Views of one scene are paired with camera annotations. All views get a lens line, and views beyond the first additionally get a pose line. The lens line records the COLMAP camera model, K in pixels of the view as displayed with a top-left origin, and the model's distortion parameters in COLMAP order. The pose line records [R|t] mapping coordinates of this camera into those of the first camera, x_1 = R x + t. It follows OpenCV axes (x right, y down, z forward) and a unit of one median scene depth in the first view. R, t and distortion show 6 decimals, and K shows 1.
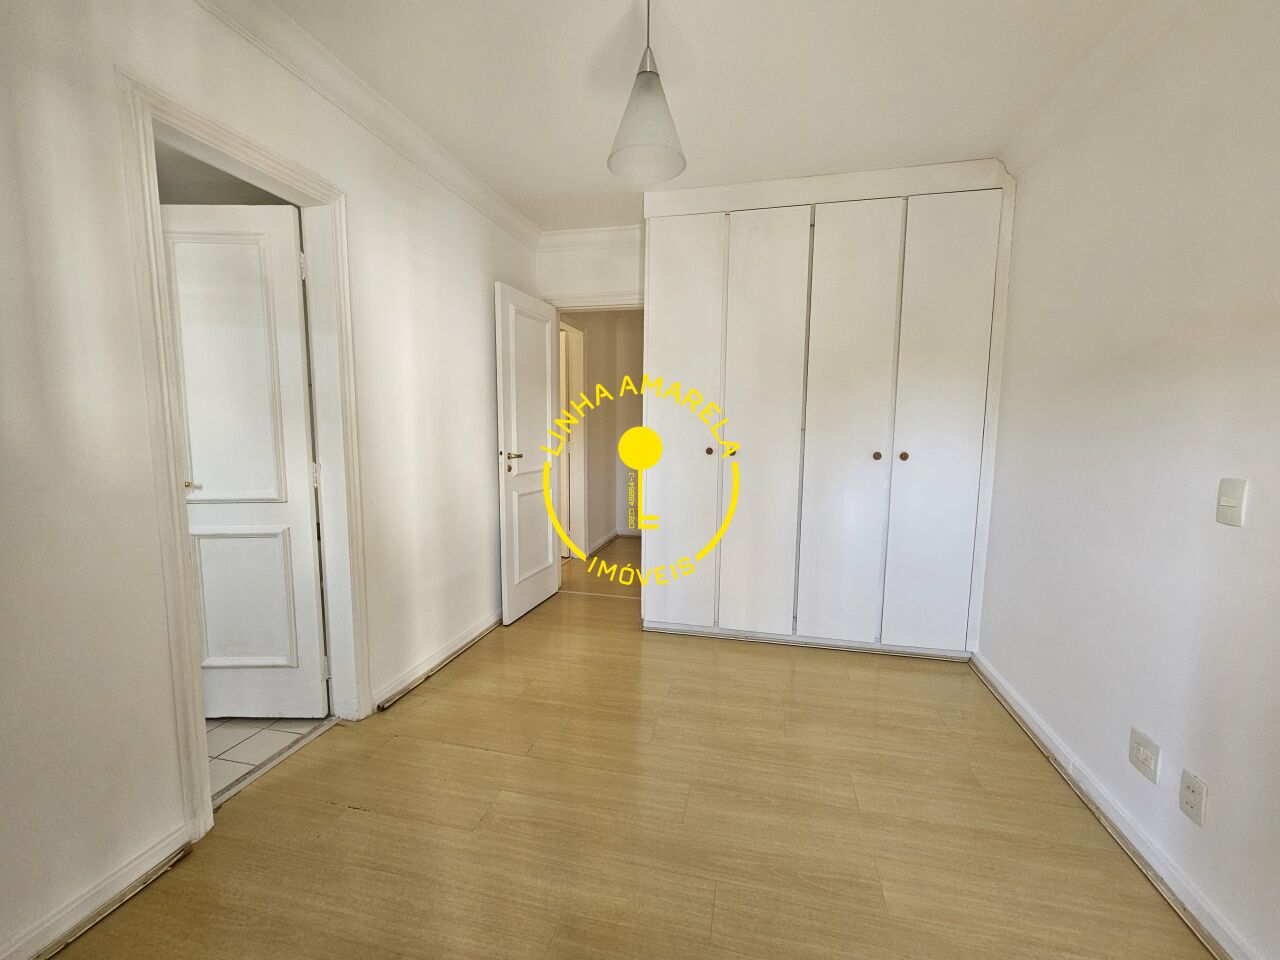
lens RADIAL K [[527.4, 0, 642.6], [0, 527.4, 480.4], [0, 0, 1]] dist [0.001283, -0.000228]
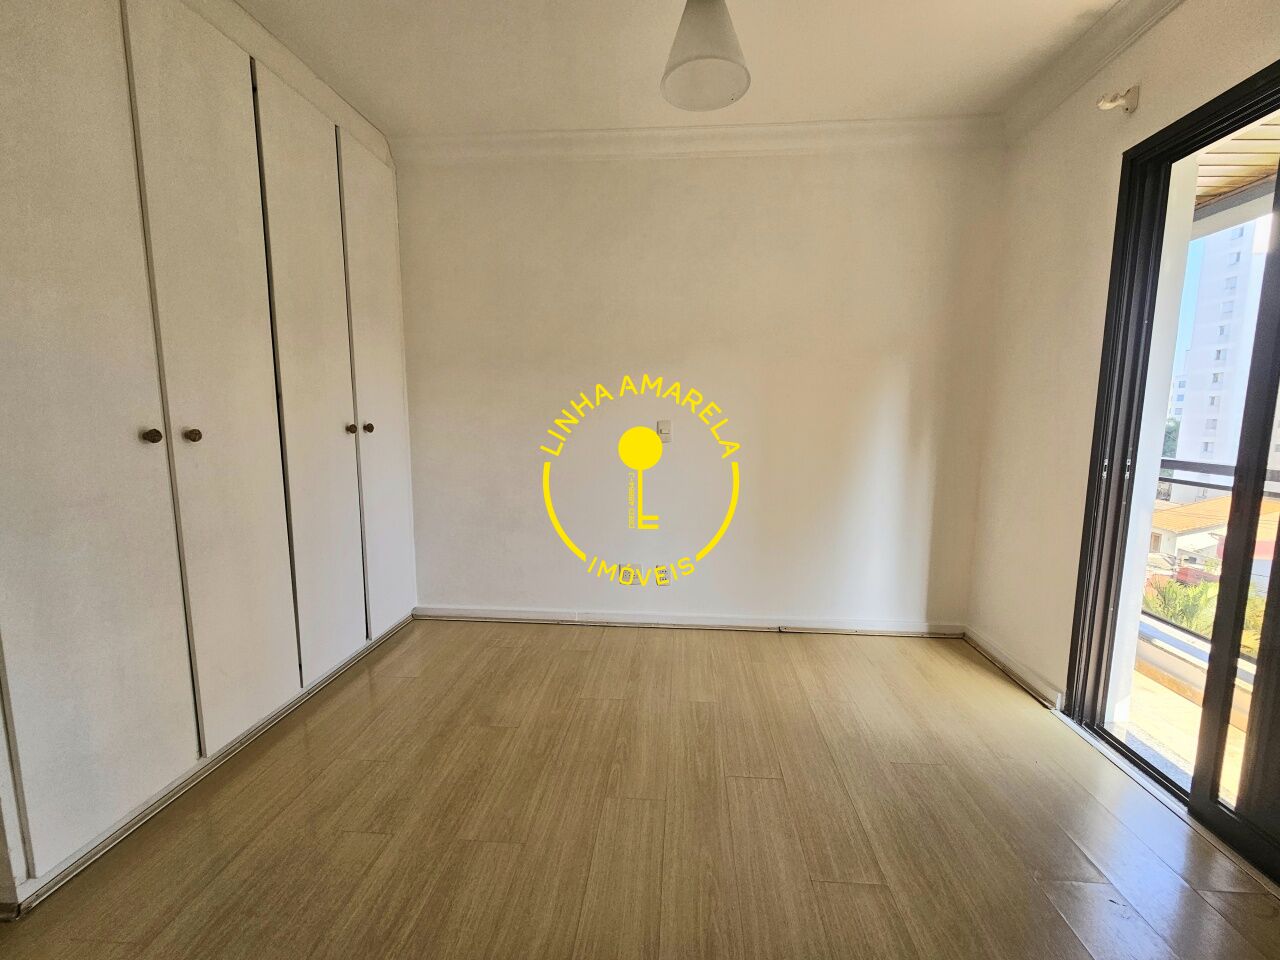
lens RADIAL K [[527.4, 0, 642.9], [0, 527.4, 477.4], [0, 0, 1]] dist [0.001283, -0.000228]
pose [[-0.171871, -0.119508, 0.977844, -0.558673], [0.090988, 0.986446, 0.136552, -0.049288], [-0.980909, 0.112441, -0.158668, 0.795713]]
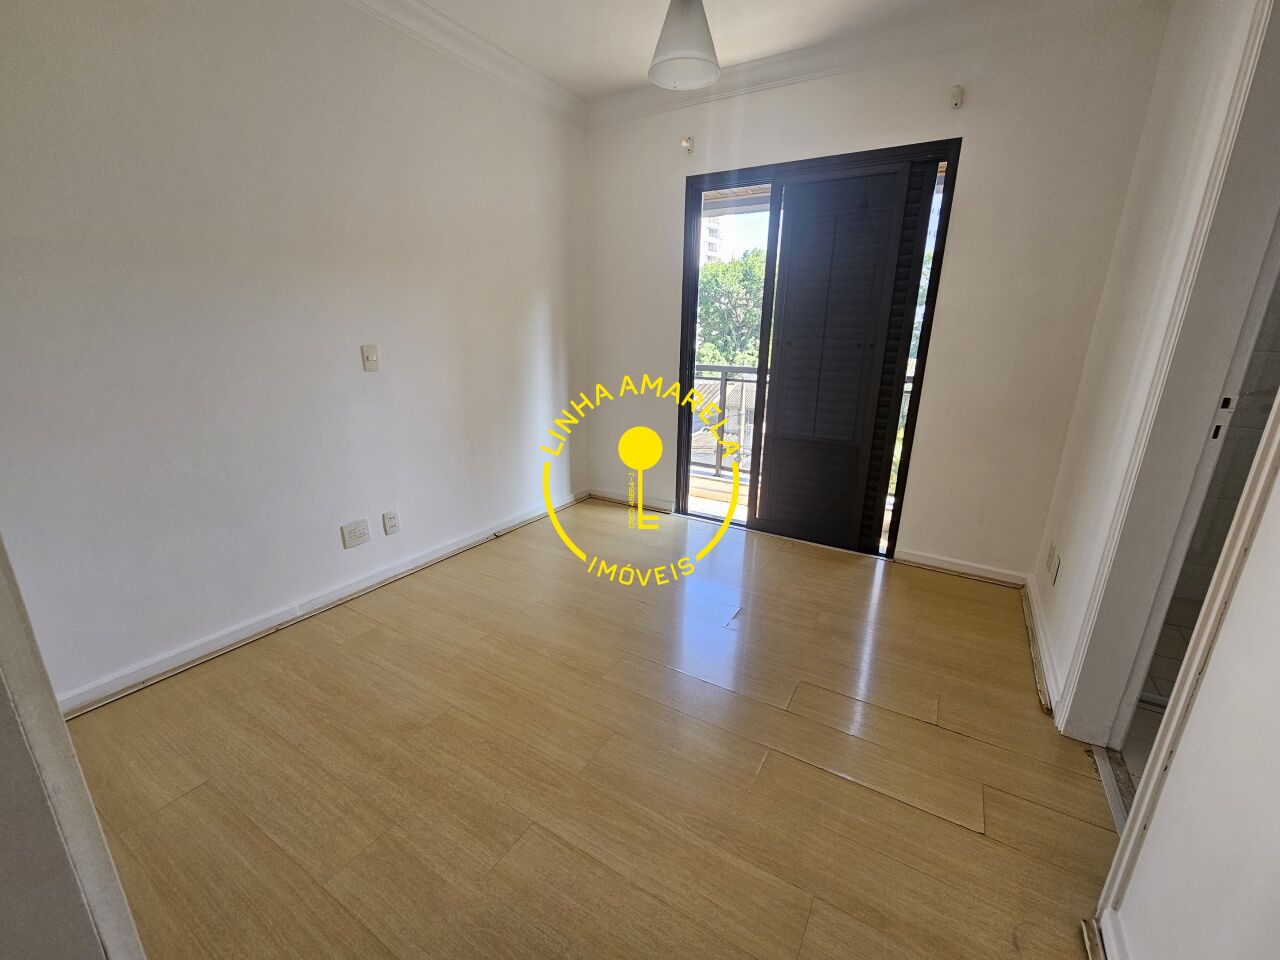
lens RADIAL K [[527.4, 0, 636.8], [0, 527.4, 475.1], [0, 0, 1]] dist [0.001283, -0.000228]
pose [[-0.944048, -0.118529, 0.307774, -0.209051], [0.005219, 0.927704, 0.373281, -0.165317], [-0.329767, 0.354001, -0.875178, 1.365296]]
